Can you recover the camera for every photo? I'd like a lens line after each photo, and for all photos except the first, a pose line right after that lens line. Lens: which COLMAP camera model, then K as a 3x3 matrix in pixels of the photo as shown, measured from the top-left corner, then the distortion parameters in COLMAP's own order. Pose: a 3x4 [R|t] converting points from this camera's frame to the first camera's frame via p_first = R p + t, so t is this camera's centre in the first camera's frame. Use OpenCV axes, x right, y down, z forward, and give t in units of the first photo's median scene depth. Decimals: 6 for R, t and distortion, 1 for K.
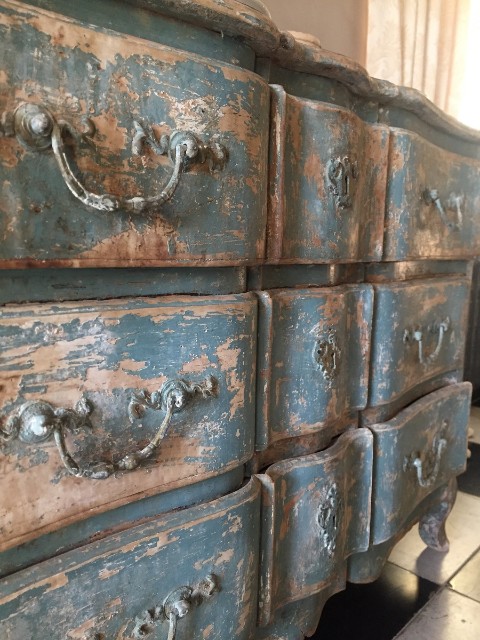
lens RADIAL K [[556.4, 0, 240.0], [0, 556.4, 320.0], [0, 0, 1]] dist [0.084787, -0.128105]
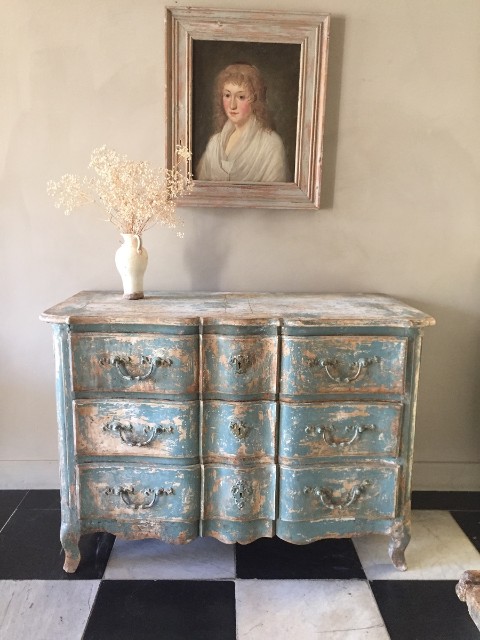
lens RADIAL K [[556.4, 0, 240.0], [0, 556.4, 320.0], [0, 0, 1]] dist [0.084787, -0.128105]
pose [[0.690353, 0.117182, -0.713920, 2.746059], [-0.101882, 0.992708, 0.064424, -0.845988], [0.716263, 0.028260, 0.697257, -1.088148]]
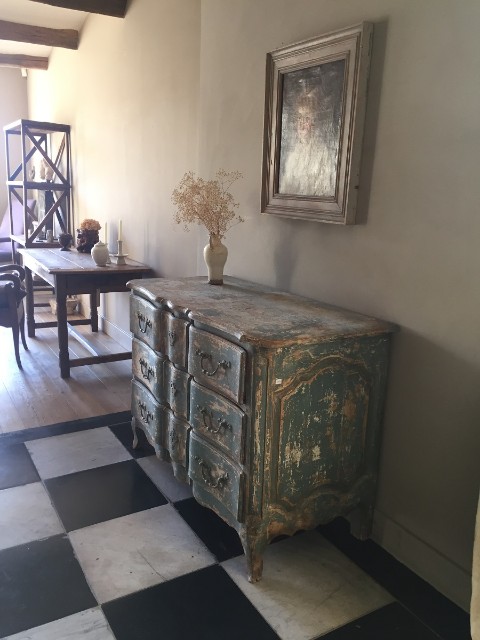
lens RADIAL K [[556.4, 0, 240.0], [0, 556.4, 320.0], [0, 0, 1]] dist [0.084787, -0.128105]
pose [[-0.303493, 0.178984, -0.935872, 4.376594], [-0.187313, 0.951826, 0.242779, -1.706299], [0.934241, 0.248982, -0.255346, 3.037613]]
